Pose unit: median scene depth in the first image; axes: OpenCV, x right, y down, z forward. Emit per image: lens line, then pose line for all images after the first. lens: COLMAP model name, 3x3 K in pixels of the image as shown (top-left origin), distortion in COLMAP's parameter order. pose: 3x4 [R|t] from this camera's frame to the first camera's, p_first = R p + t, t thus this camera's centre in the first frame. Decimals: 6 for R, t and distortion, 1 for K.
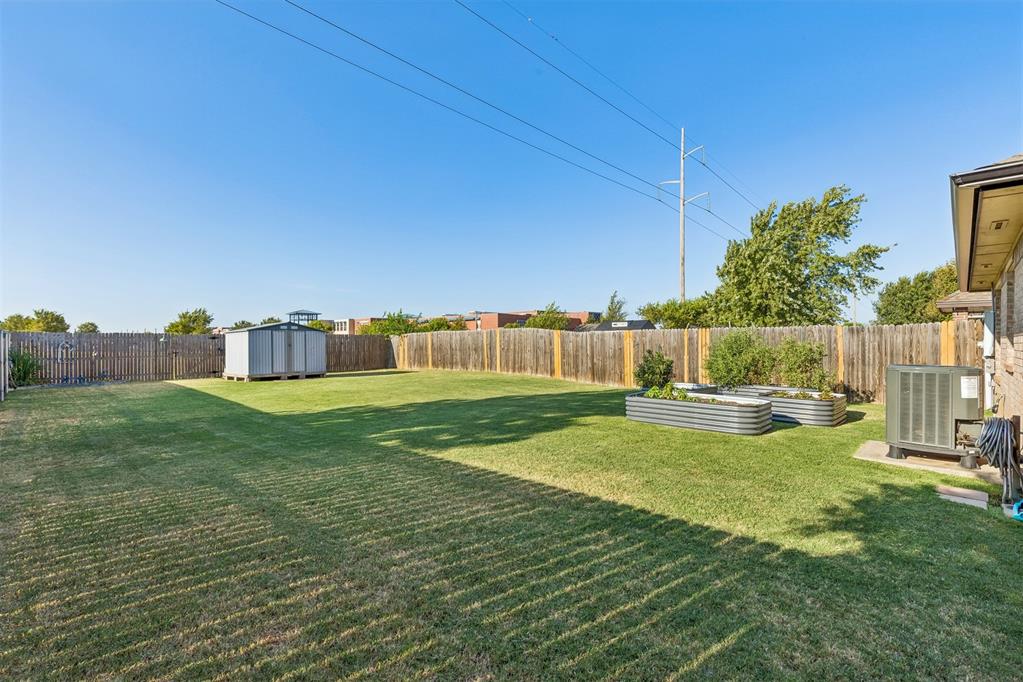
lens RADIAL K [[463.3, 0, 504.6], [0, 463.3, 343.1], [0, 0, 1]] dist [0.006252, 0.000058]
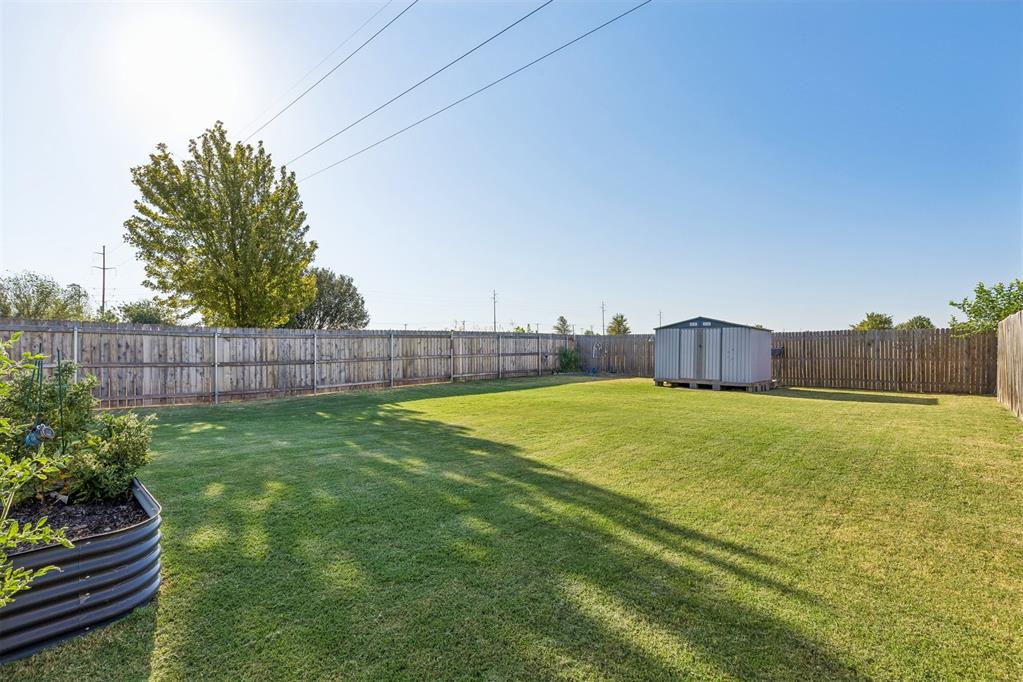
lens RADIAL K [[463.3, 0, 504.6], [0, 463.3, 343.1], [0, 0, 1]] dist [0.006252, 0.000058]
pose [[0.027877, 0.005542, -0.999596, 0.329182], [-0.007973, 0.999954, 0.005322, -0.002125], [0.999580, 0.007822, 0.027920, 0.632987]]
